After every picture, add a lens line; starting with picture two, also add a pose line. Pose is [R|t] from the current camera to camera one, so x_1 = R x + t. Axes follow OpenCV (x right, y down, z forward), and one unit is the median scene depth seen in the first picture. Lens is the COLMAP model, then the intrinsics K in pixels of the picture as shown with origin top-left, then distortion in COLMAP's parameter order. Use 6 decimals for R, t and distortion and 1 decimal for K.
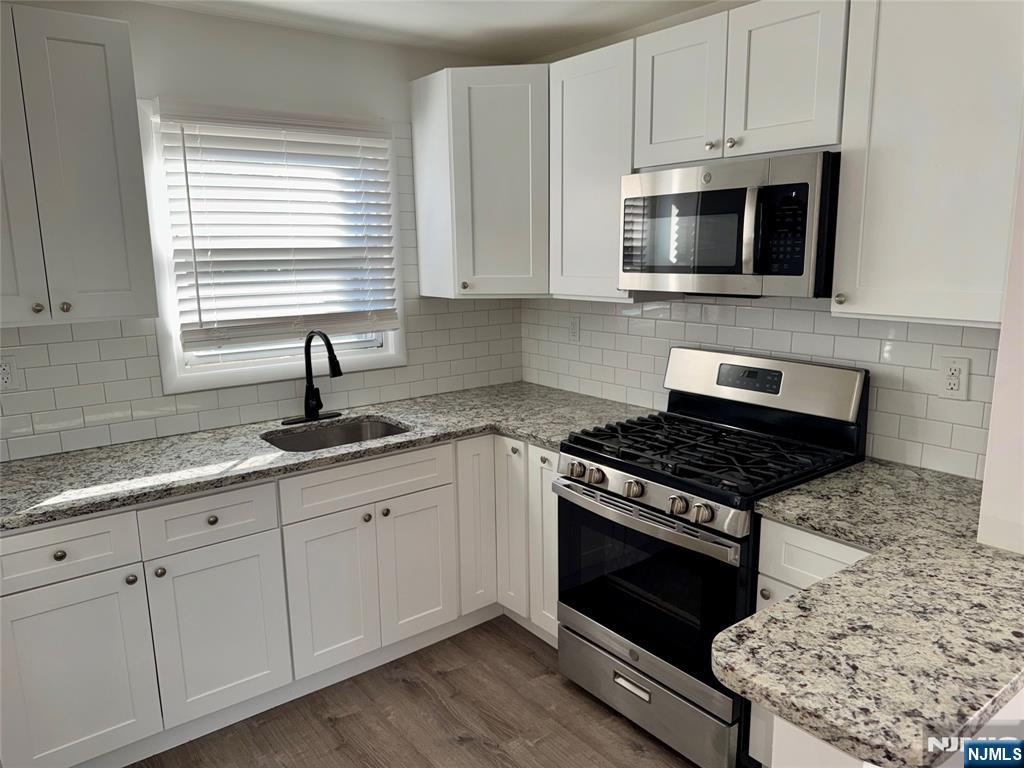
lens RADIAL K [[730.0, 0, 515.1], [0, 730.0, 388.1], [0, 0, 1]] dist [0.129761, -0.151453]
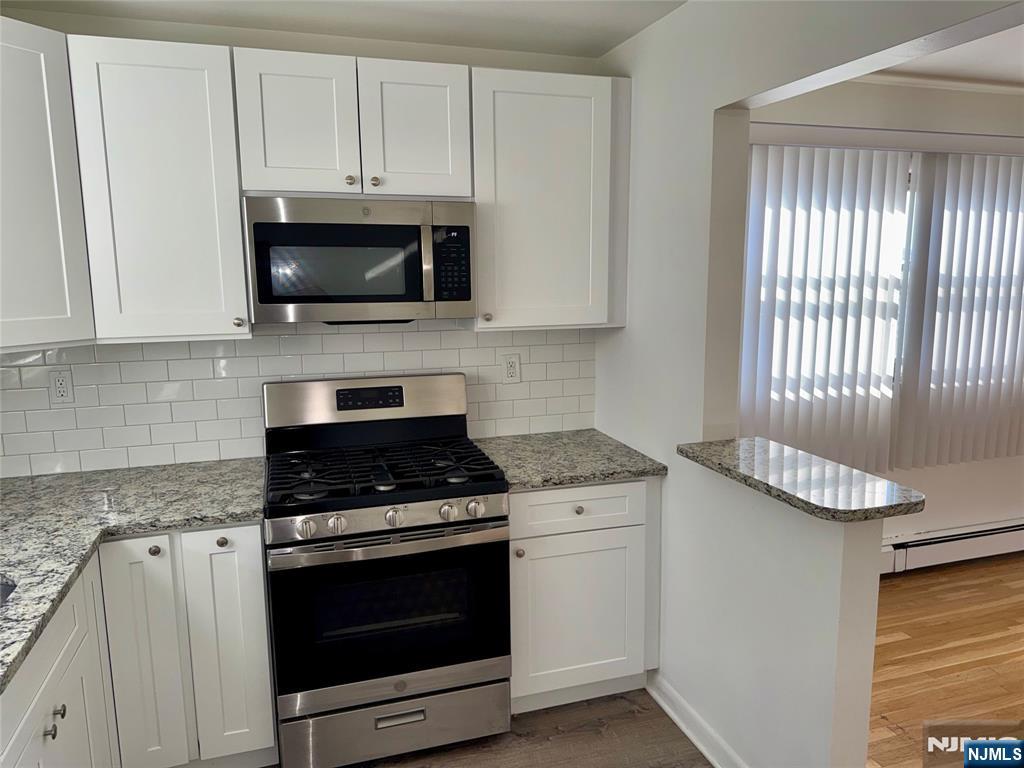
lens RADIAL K [[730.0, 0, 515.1], [0, 730.0, 388.1], [0, 0, 1]] dist [0.129761, -0.151453]
pose [[0.341511, -0.140390, 0.929334, -0.589046], [0.185505, 0.979399, 0.079784, -0.071619], [-0.921389, 0.145149, 0.360519, 0.400085]]
